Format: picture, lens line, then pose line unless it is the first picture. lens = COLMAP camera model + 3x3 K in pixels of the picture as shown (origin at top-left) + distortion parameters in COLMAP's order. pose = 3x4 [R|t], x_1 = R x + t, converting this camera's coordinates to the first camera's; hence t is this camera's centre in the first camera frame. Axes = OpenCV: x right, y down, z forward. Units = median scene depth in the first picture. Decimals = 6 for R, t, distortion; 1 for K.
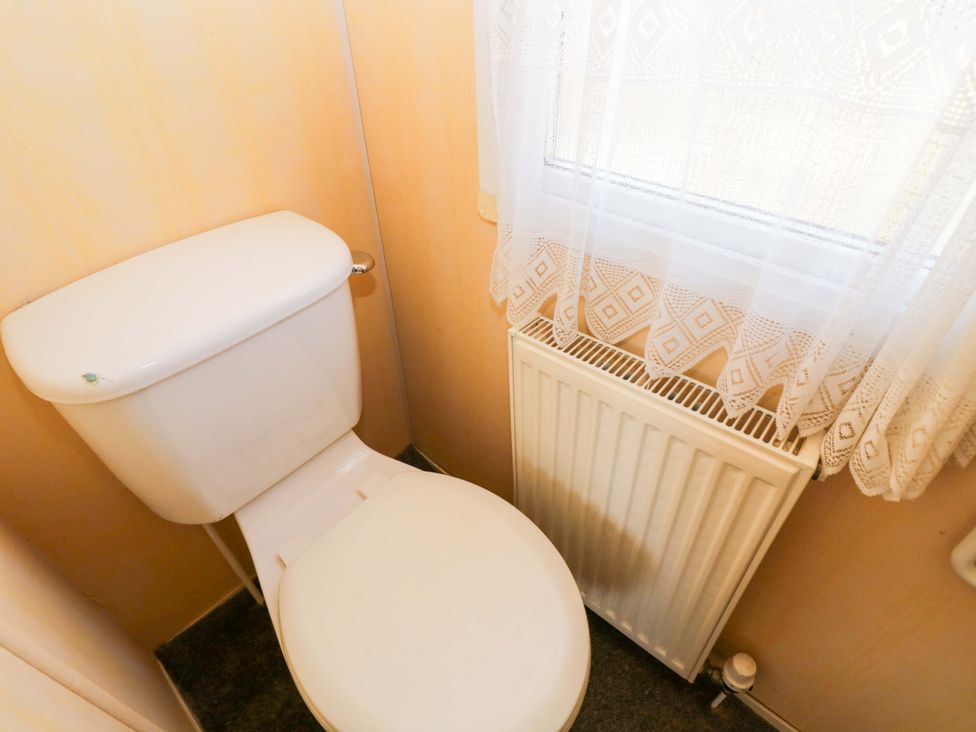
lens RADIAL K [[519.8, 0, 459.4], [0, 519.8, 367.2], [0, 0, 1]] dist [0.002191, -0.013337]
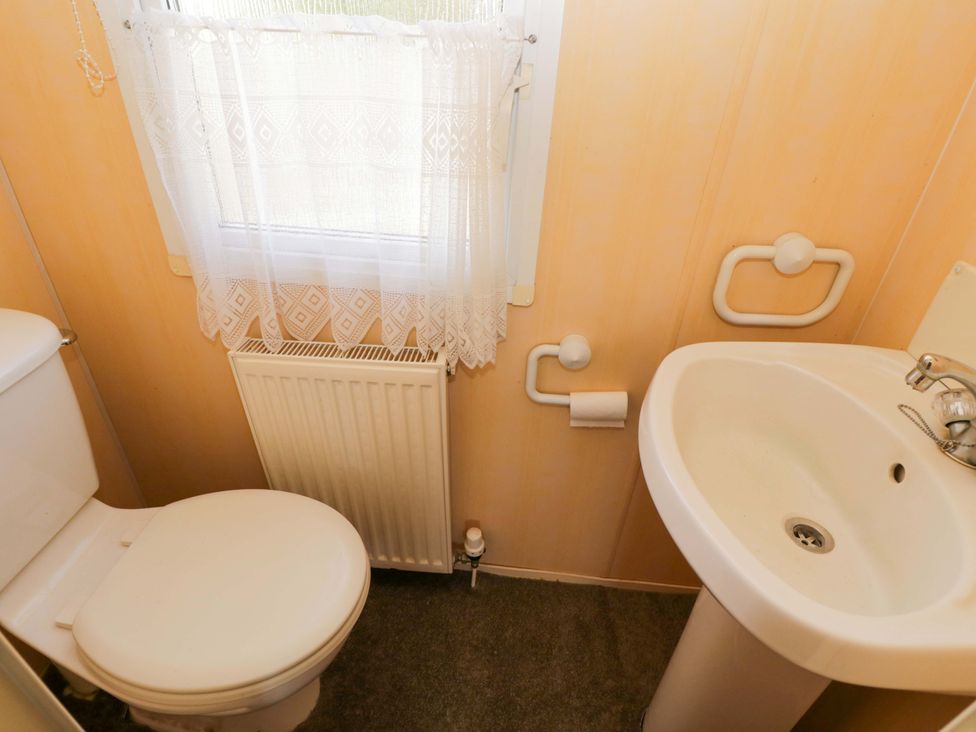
lens RADIAL K [[534.2, 0, 489.7], [0, 534.2, 354.5], [0, 0, 1]] dist [0.000610, -0.016343]
pose [[0.788723, -0.247510, 0.562721, -0.147706], [0.342396, 0.937111, -0.067727, 0.261522], [-0.510569, 0.246091, 0.823868, -0.430040]]
